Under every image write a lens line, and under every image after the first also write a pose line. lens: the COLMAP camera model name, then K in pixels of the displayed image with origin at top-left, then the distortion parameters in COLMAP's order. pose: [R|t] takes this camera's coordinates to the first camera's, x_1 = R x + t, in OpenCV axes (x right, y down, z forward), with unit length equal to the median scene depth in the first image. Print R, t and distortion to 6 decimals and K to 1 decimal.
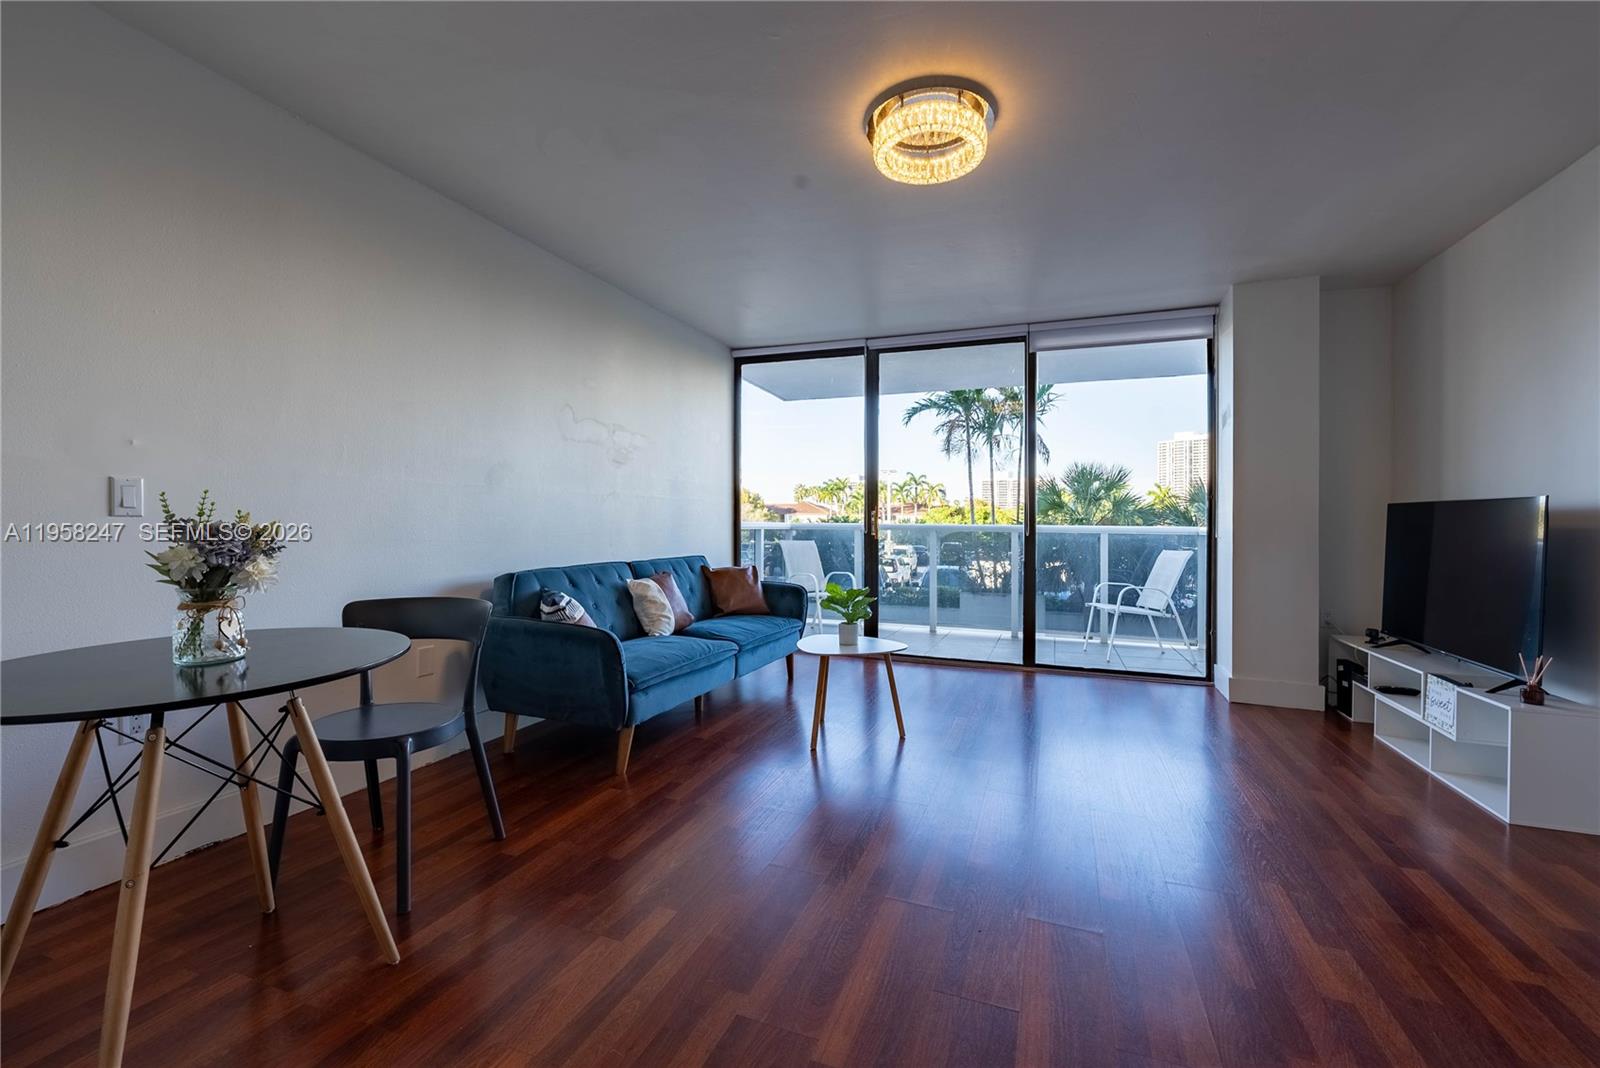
lens RADIAL K [[662.1, 0, 805.1], [0, 662.1, 544.6], [0, 0, 1]] dist [-0.000598, -0.000031]
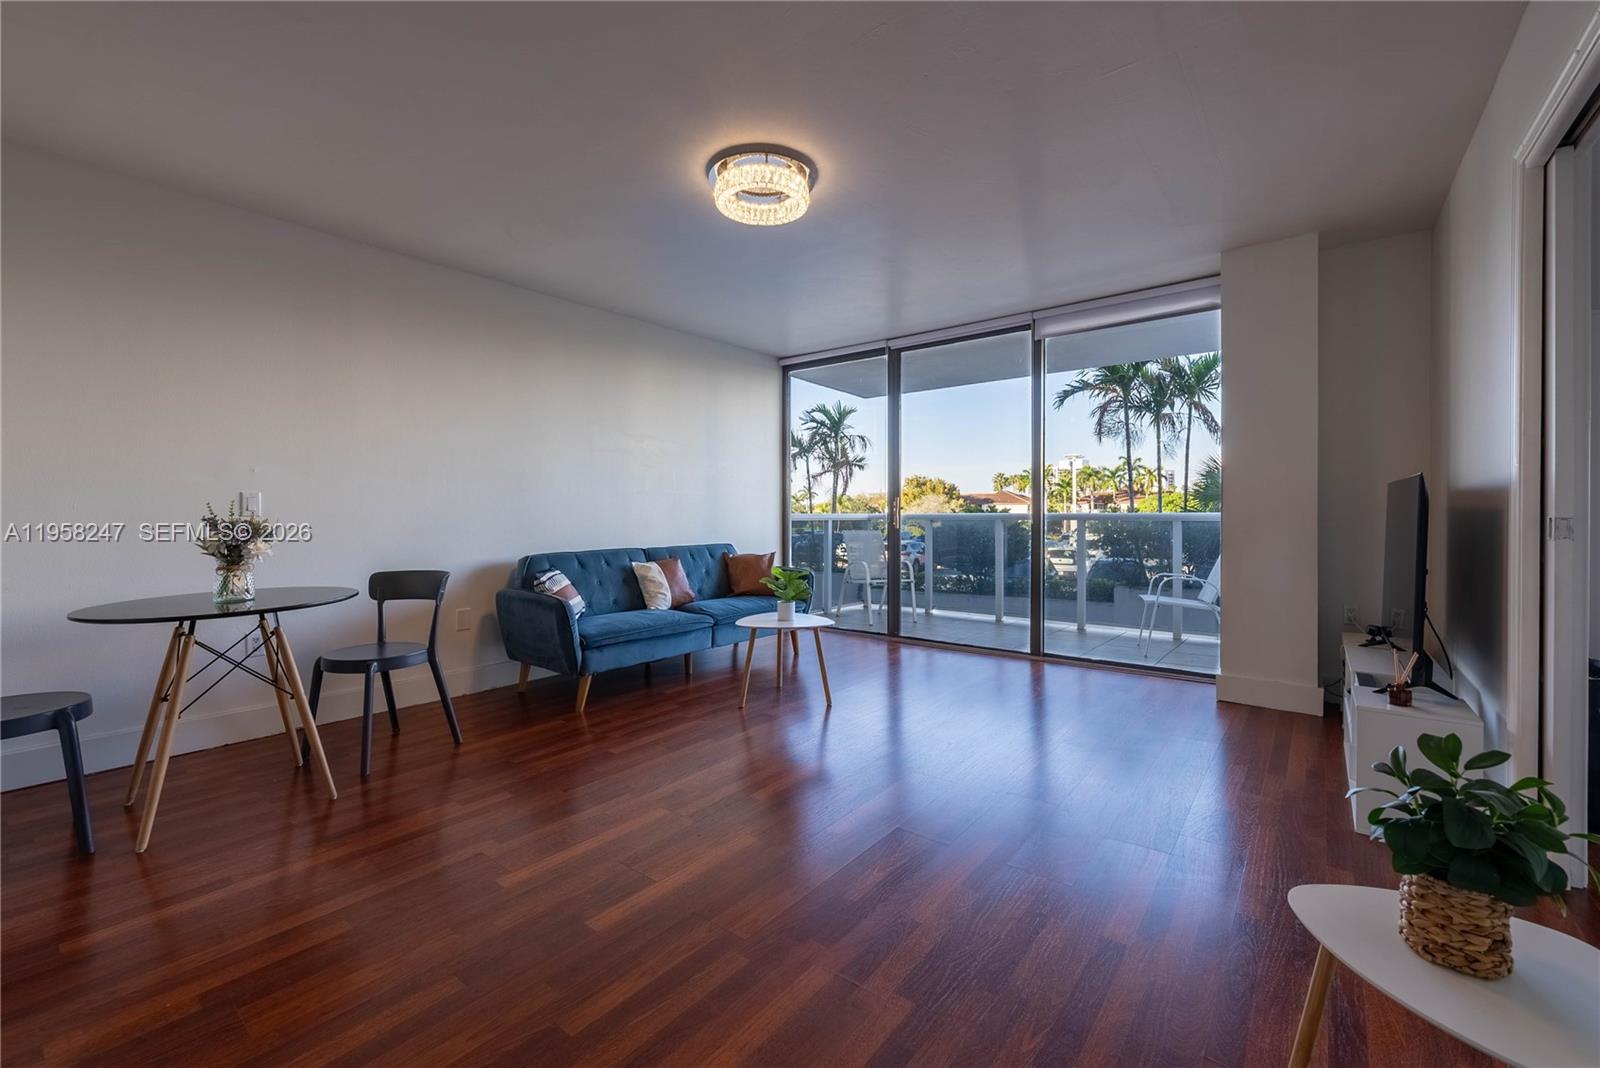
lens RADIAL K [[661.3, 0, 800.0], [0, 661.3, 534.0], [0, 0, 1]] dist [0.000299, 0.000001]
pose [[0.953254, -0.004060, -0.302143, 0.323048], [0.002989, 0.999988, -0.004007, 0.004625], [0.302155, 0.002916, 0.953254, -0.058460]]
